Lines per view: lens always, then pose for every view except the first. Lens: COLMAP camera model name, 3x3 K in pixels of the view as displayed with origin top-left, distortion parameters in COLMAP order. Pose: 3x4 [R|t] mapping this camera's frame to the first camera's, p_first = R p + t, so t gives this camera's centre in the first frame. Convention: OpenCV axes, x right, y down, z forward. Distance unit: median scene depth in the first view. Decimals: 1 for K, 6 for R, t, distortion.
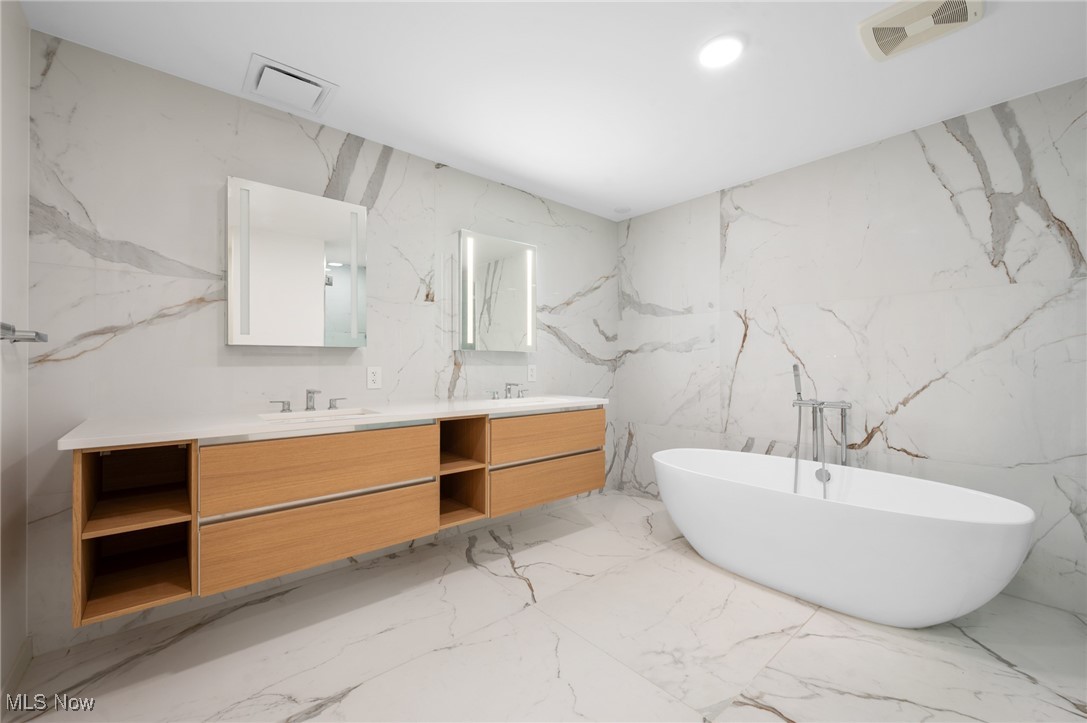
lens RADIAL K [[443.7, 0, 545.4], [0, 443.7, 365.0], [0, 0, 1]] dist [0.000004, 0.000185]
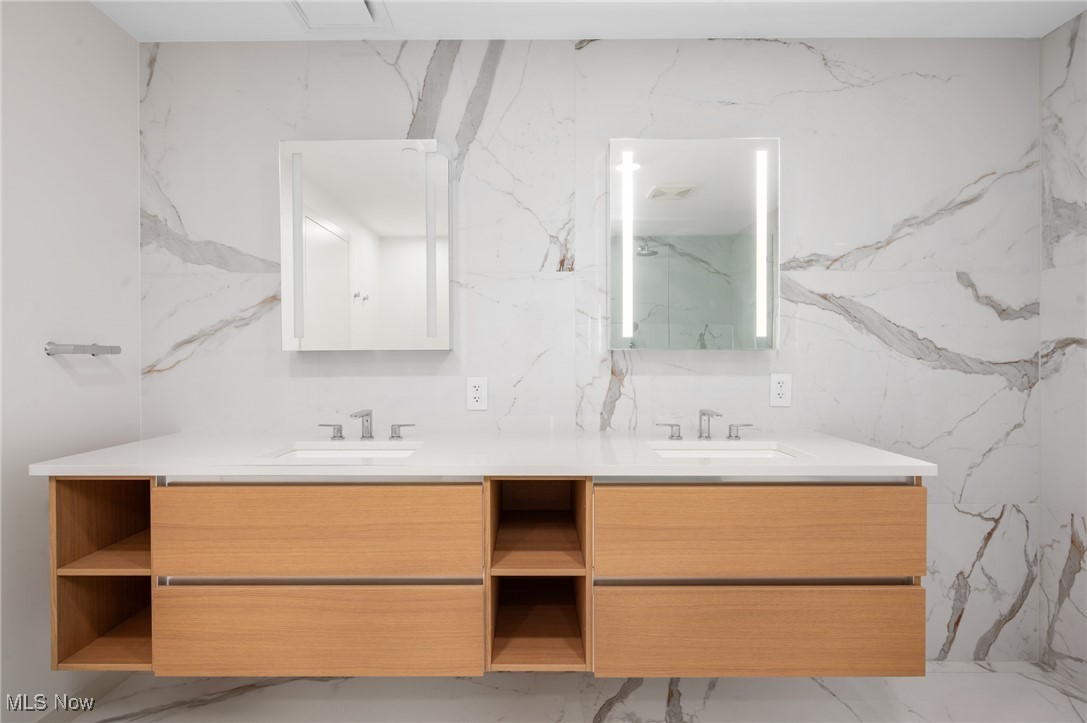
lens RADIAL K [[545.6, 0, 543.5], [0, 545.6, 361.5], [0, 0, 1]] dist [0.000024, -0.000643]
pose [[0.749436, 0.003370, -0.662068, 0.216991], [0.002362, 0.999967, 0.007764, -0.024320], [0.662073, -0.007383, 0.749403, 0.413952]]
